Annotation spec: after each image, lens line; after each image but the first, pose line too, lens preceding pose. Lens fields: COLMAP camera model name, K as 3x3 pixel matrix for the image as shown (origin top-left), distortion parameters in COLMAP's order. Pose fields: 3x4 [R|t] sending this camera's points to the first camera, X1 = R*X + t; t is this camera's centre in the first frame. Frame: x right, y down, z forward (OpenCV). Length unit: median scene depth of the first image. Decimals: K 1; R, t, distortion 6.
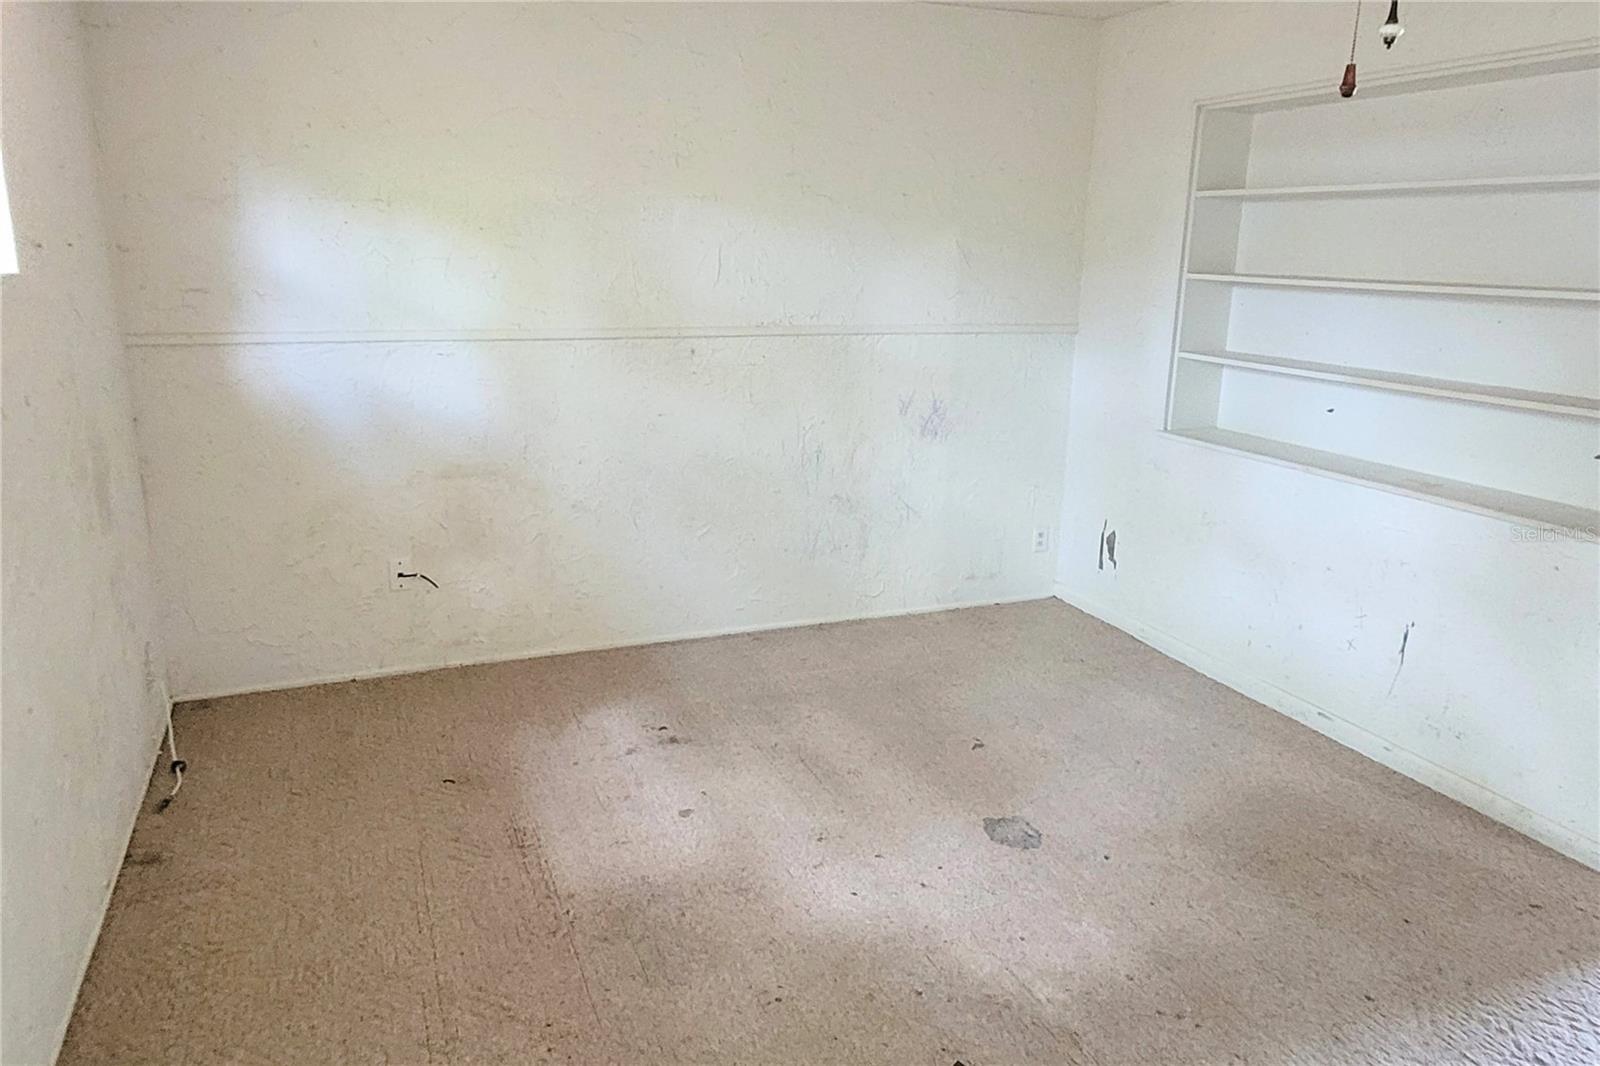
lens RADIAL K [[1098.8, 0, 802.5], [0, 1098.8, 528.7], [0, 0, 1]] dist [-0.000257, 0.005032]
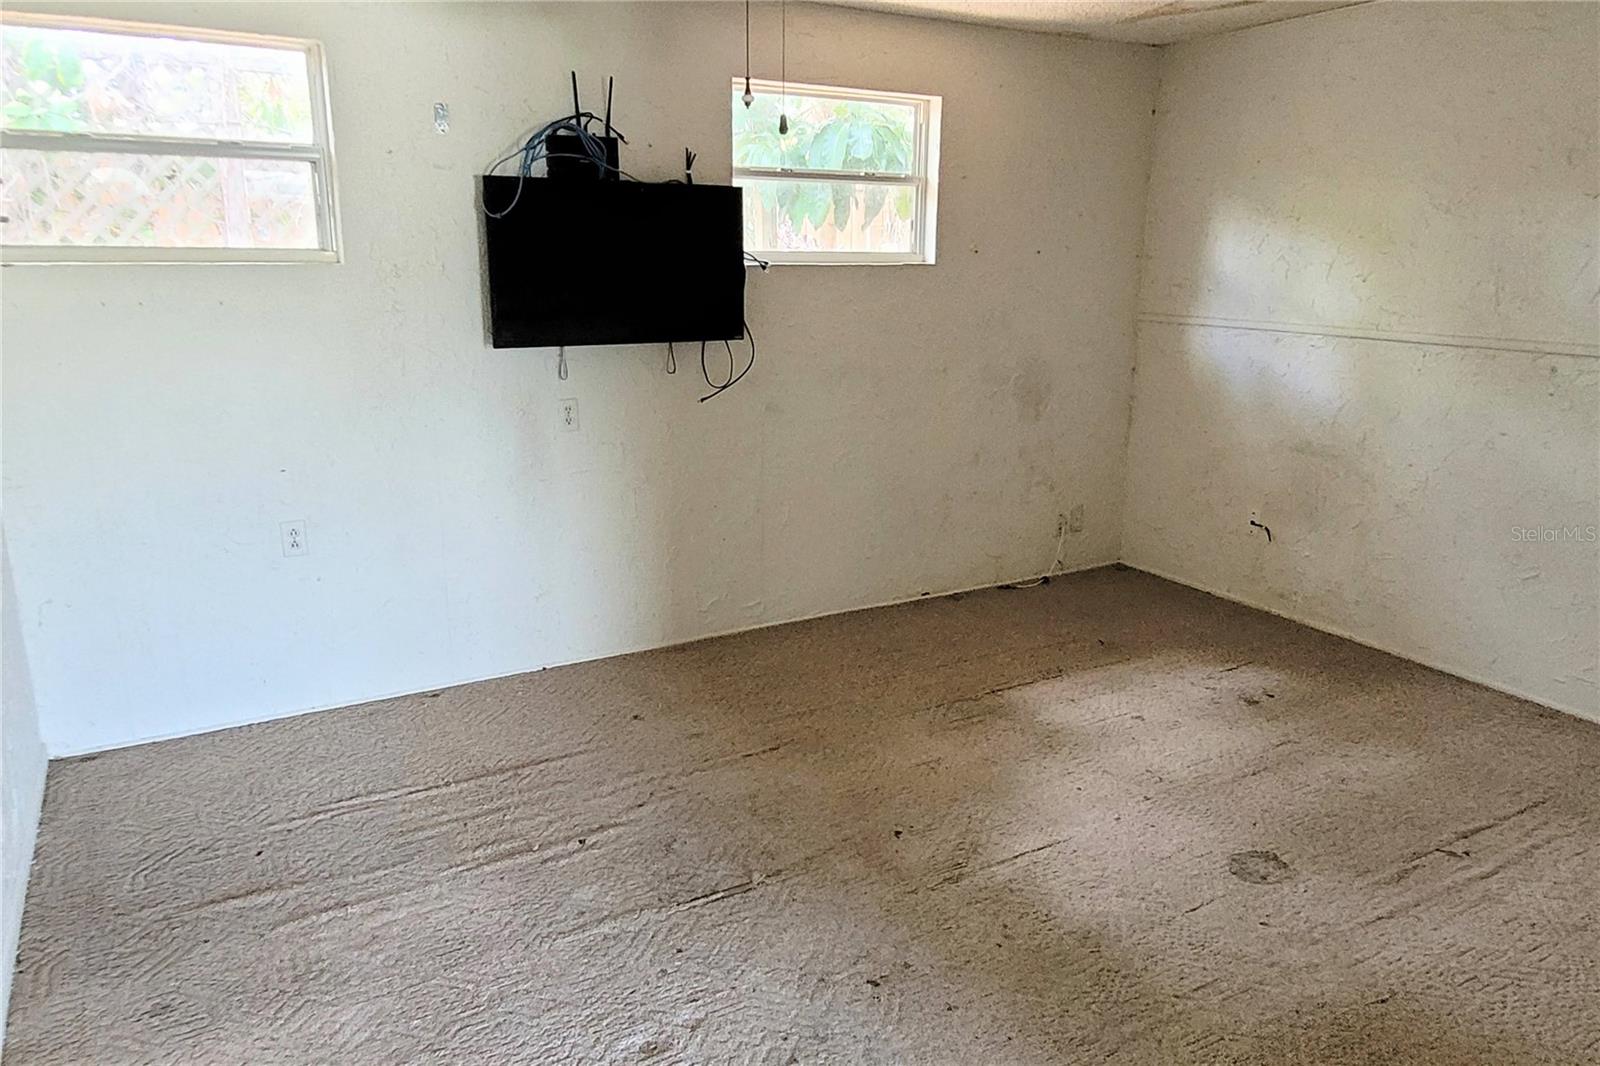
lens RADIAL K [[1098.8, 0, 802.5], [0, 1098.8, 528.7], [0, 0, 1]] dist [-0.000257, 0.005032]
pose [[0.123871, 0.230384, -0.965184, 0.809333], [-0.256739, 0.946995, 0.193093, -0.063214], [0.958510, 0.223881, 0.176454, 0.329001]]
